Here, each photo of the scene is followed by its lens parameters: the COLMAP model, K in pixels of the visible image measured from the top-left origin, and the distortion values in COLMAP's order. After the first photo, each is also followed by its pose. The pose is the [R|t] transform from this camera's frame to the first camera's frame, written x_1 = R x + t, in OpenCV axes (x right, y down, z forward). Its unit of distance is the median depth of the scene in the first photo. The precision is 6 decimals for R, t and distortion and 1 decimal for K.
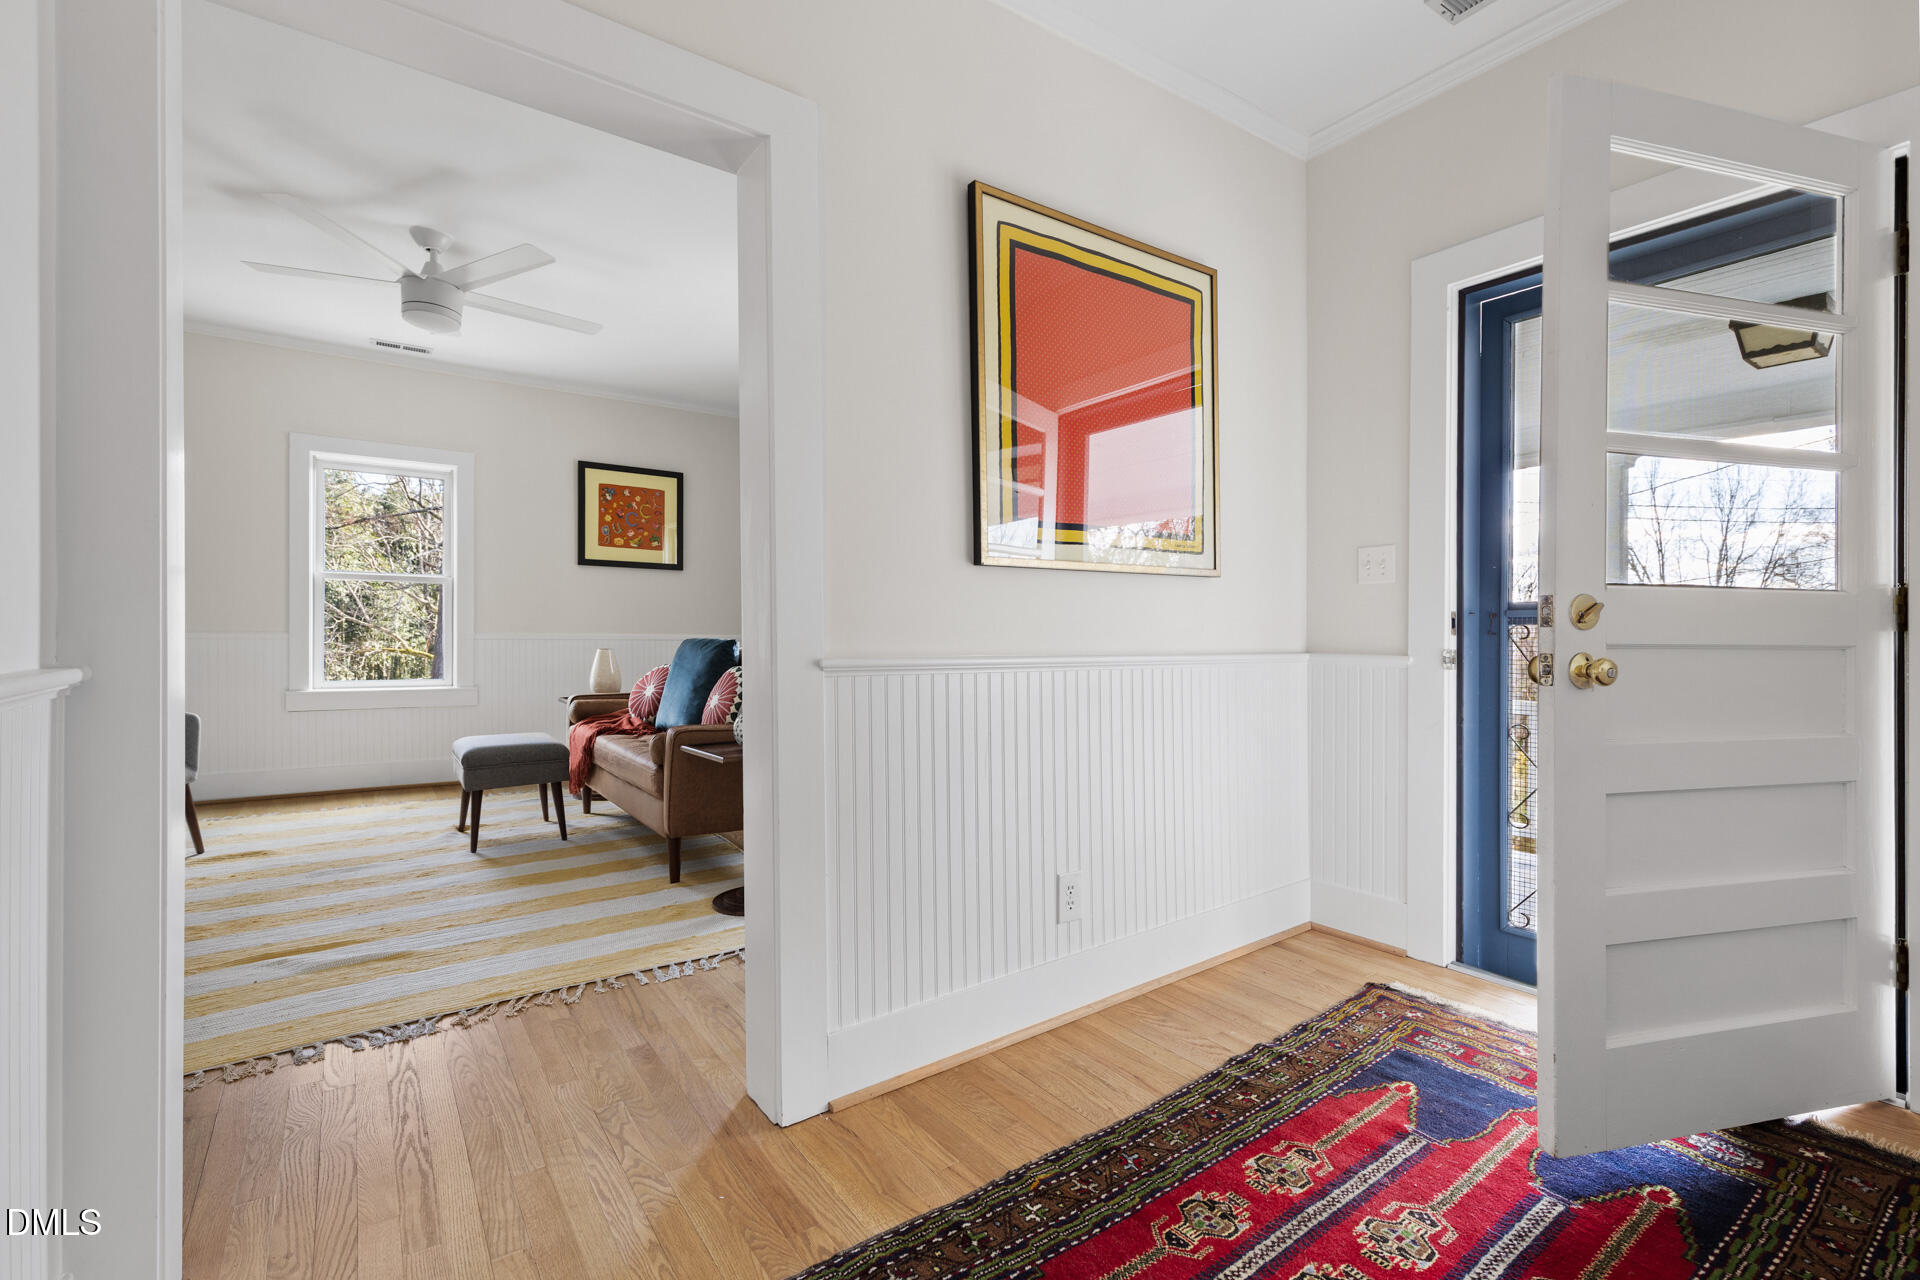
lens RADIAL K [[861.5, 0, 952.4], [0, 861.5, 621.7], [0, 0, 1]] dist [-0.000762, 0.000199]
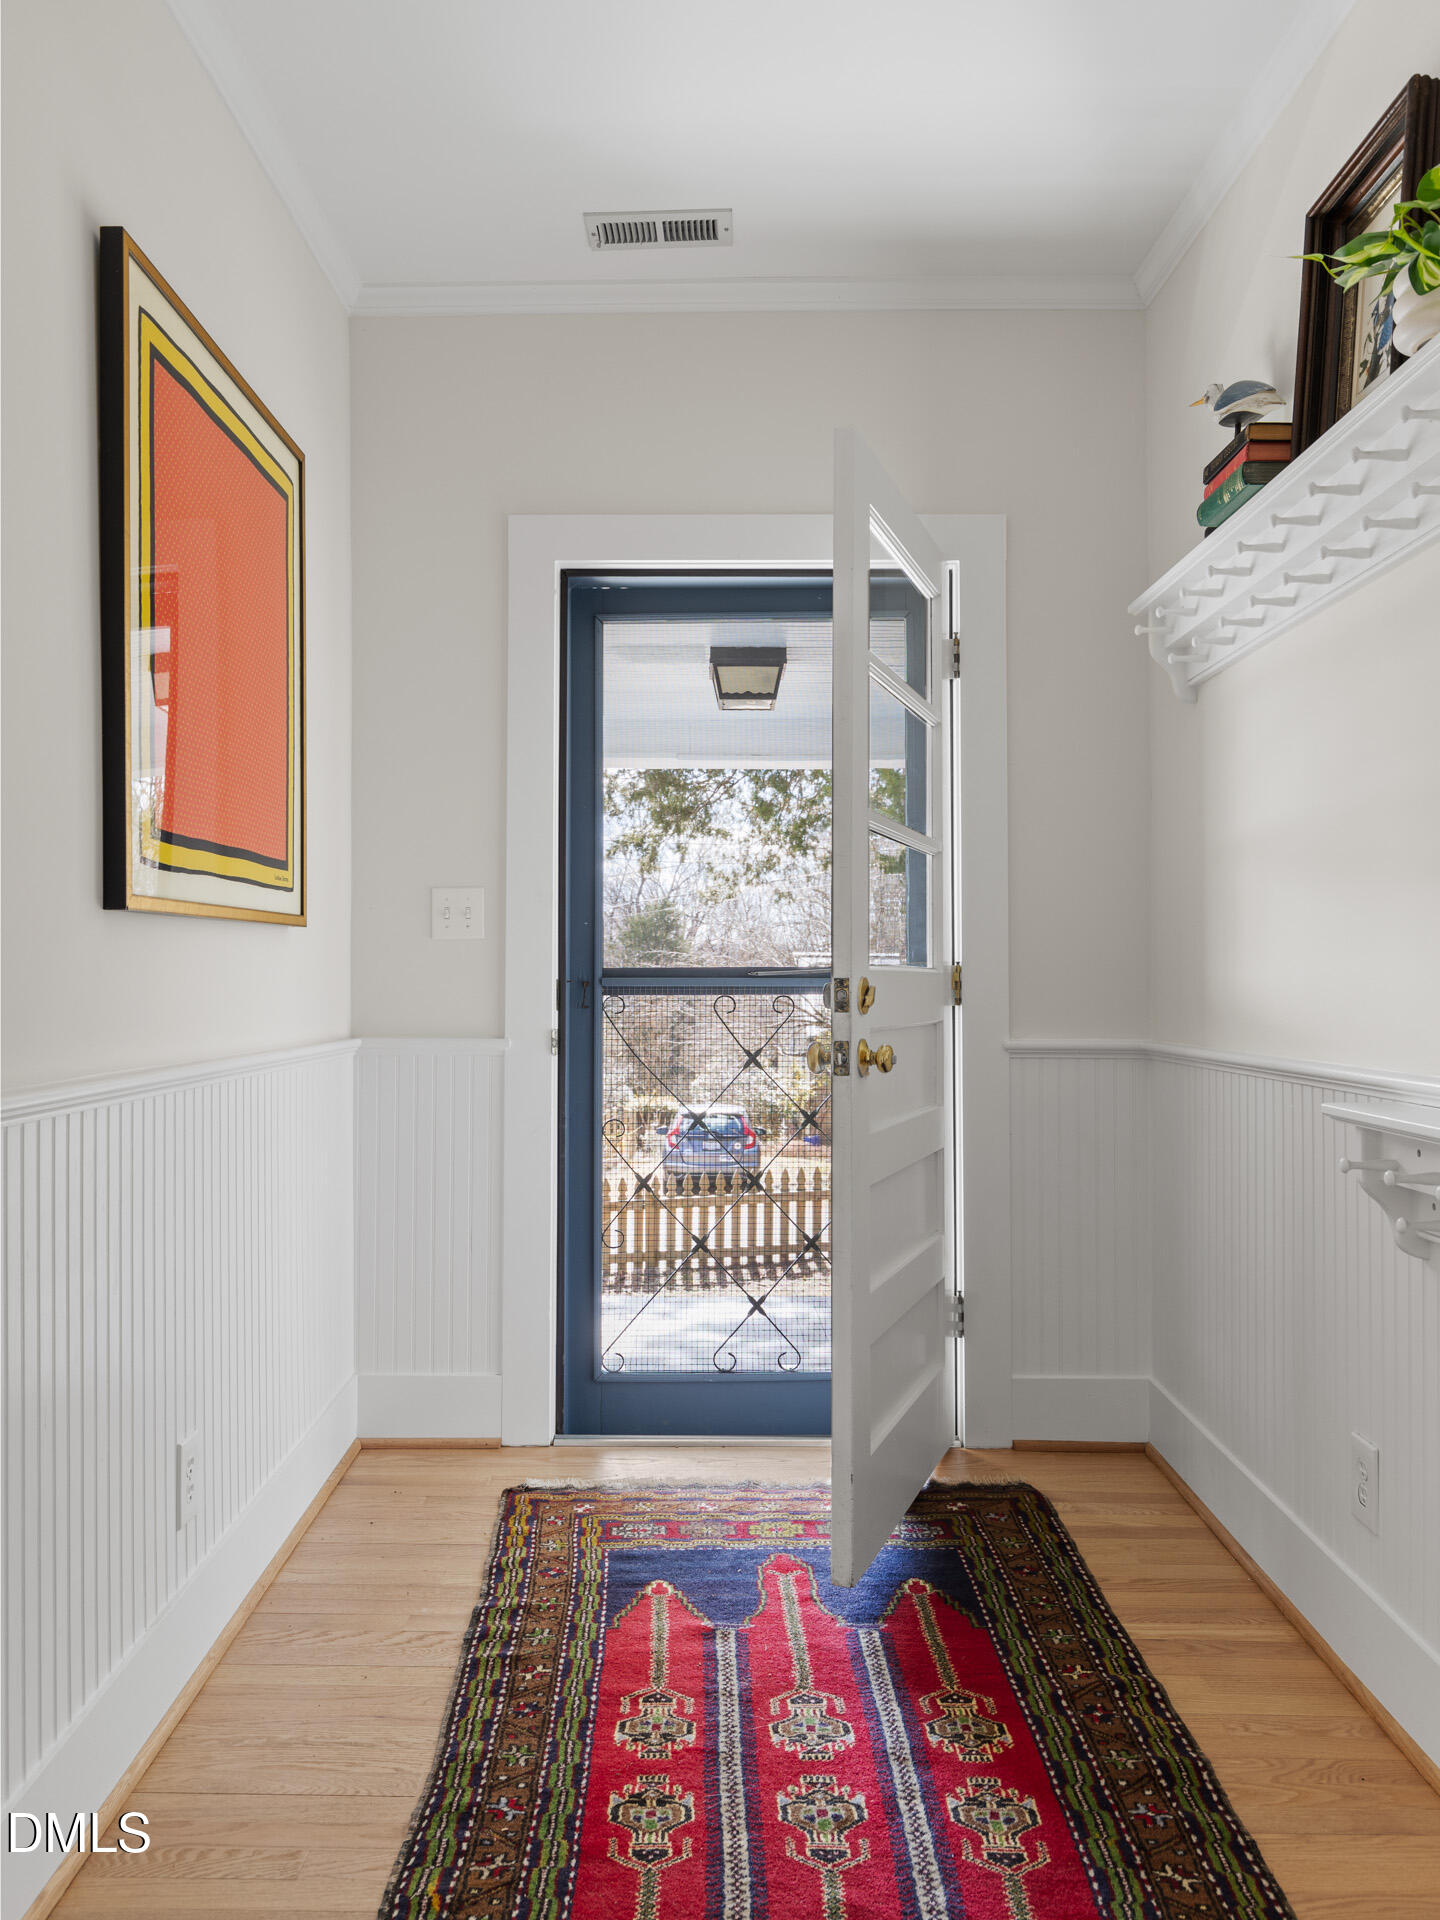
lens RADIAL K [[1464.0, 0, 714.5], [0, 1464.0, 916.4], [0, 0, 1]] dist [-0.001955, -0.005791]
pose [[0.596400, 0.028527, 0.802180, -0.539651], [-0.005080, 0.999482, -0.031766, -0.037392], [-0.802671, 0.014870, 0.596236, 0.138736]]
